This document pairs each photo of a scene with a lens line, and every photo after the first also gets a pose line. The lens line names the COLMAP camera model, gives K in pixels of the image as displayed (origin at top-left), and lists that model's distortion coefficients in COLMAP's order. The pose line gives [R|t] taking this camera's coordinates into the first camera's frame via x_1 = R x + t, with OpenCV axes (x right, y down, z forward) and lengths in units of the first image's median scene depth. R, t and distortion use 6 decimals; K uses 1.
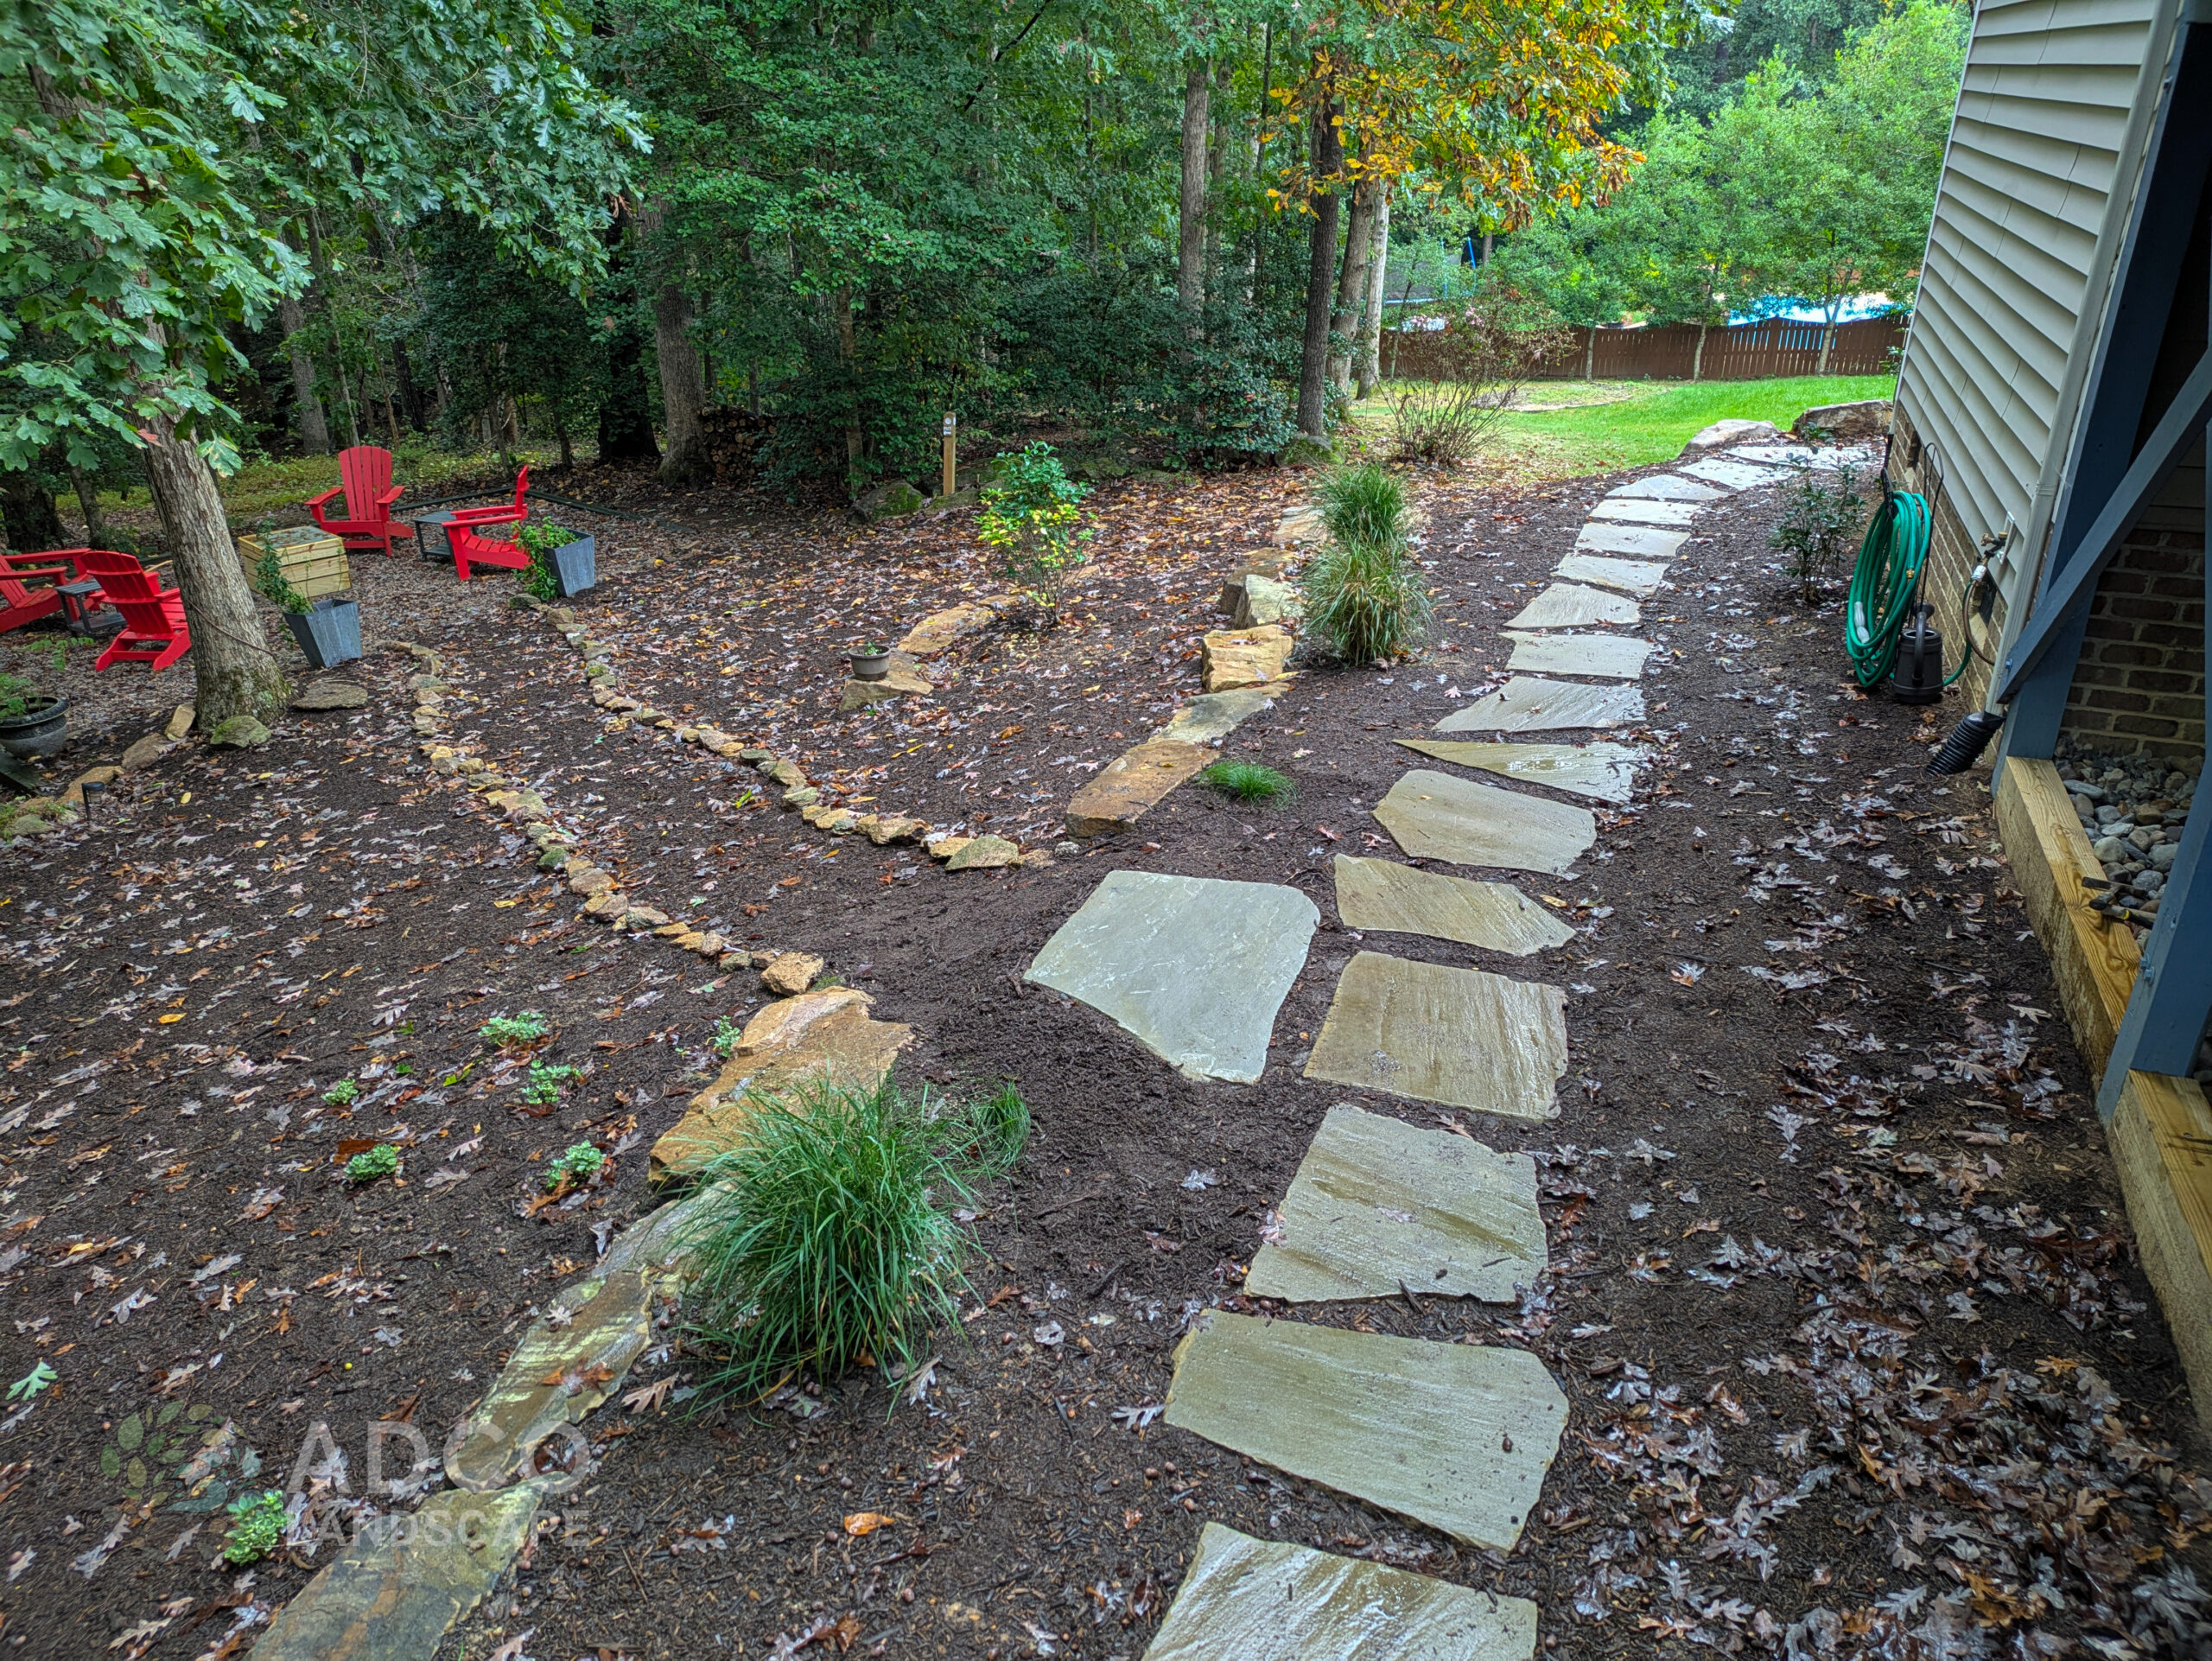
lens RADIAL K [[1559.8, 0, 1099.0], [0, 1559.8, 786.6], [0, 0, 1]] dist [0.067178, -0.063239]
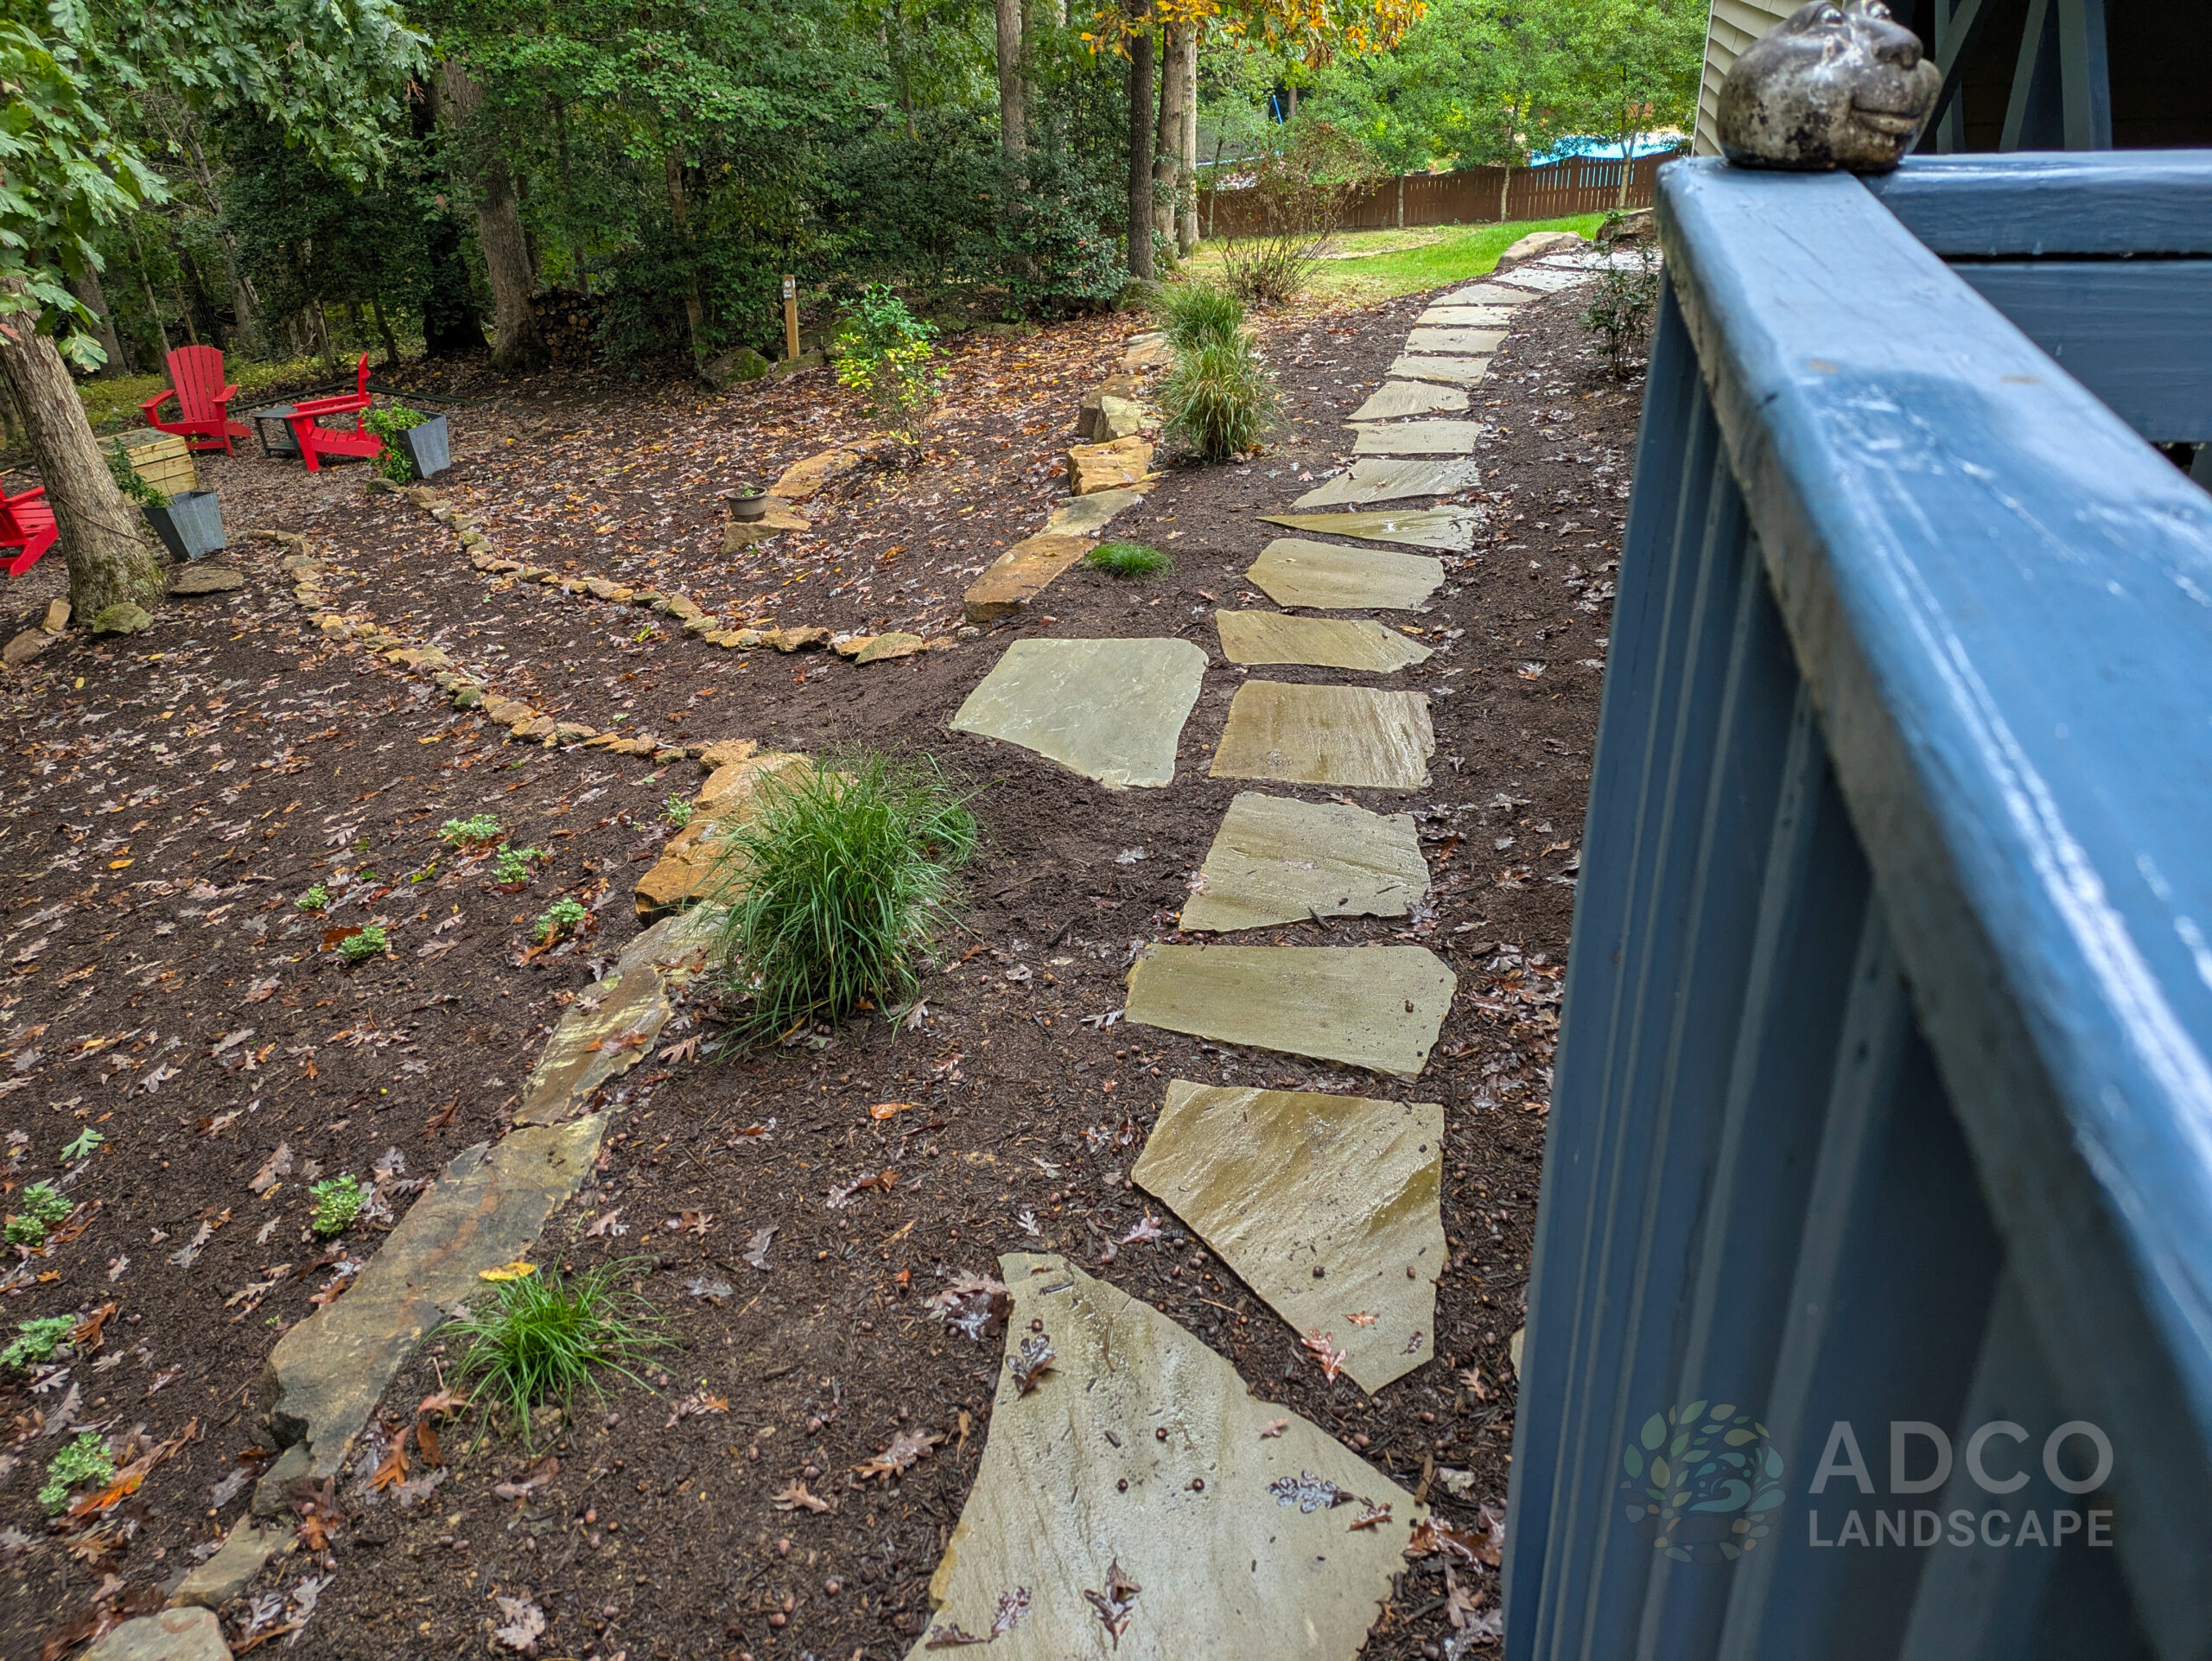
lens RADIAL K [[1571.7, 0, 1059.9], [0, 1571.7, 752.8], [0, 0, 1]] dist [0.068102, -0.071185]
pose [[0.994194, -0.081480, 0.070283, -0.038965], [0.078335, 0.995847, 0.046404, 0.073630], [-0.073772, -0.040629, 0.996447, -0.090421]]
